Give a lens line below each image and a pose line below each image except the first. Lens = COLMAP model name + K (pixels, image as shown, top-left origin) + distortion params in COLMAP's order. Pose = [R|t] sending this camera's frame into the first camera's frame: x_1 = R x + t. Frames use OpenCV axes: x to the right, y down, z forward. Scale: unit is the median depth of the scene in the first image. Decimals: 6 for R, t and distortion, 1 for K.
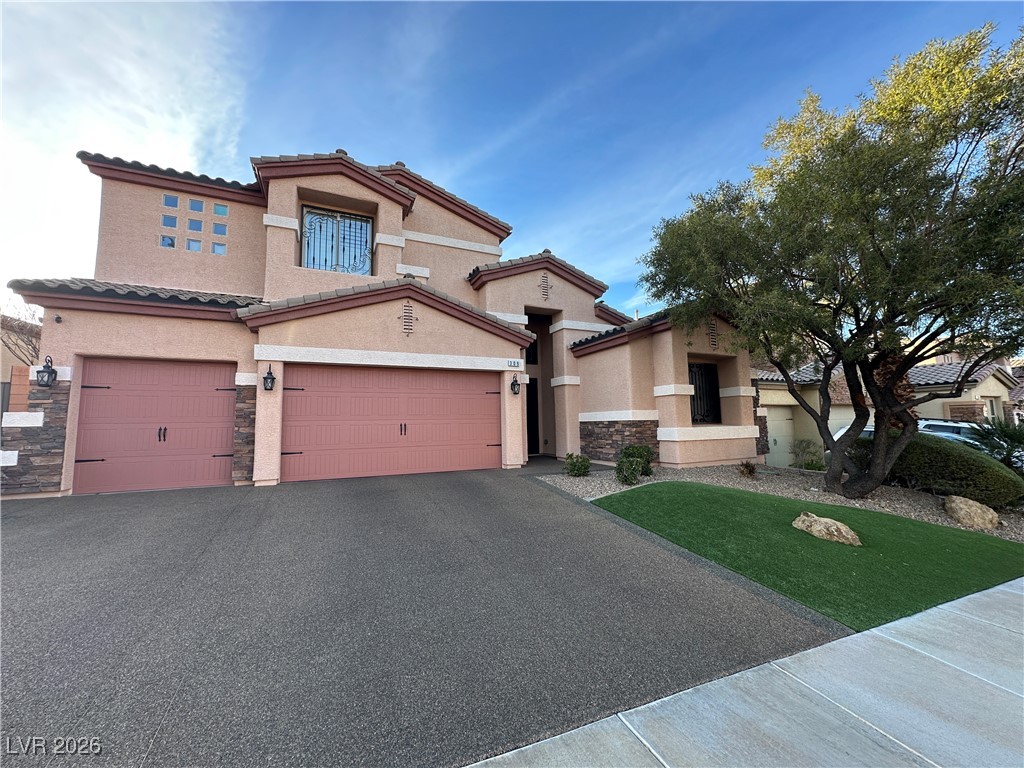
lens RADIAL K [[407.7, 0, 512.0], [0, 407.7, 384.0], [0, 0, 1]] dist [-0.002358, 0.000863]
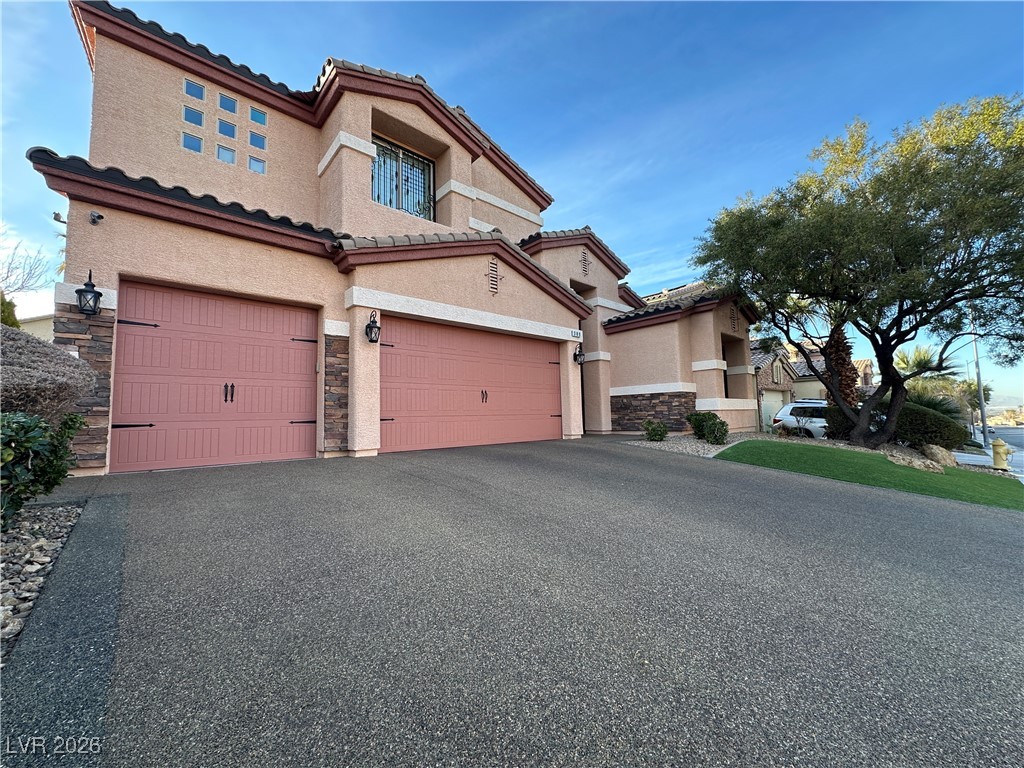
lens RADIAL K [[407.7, 0, 512.0], [0, 407.7, 384.0], [0, 0, 1]] dist [-0.002358, 0.000863]
pose [[0.955921, 0.018875, 0.293017, -0.476695], [-0.022369, 0.999713, 0.008576, 0.073244], [-0.292771, -0.014753, 0.956069, 0.098565]]
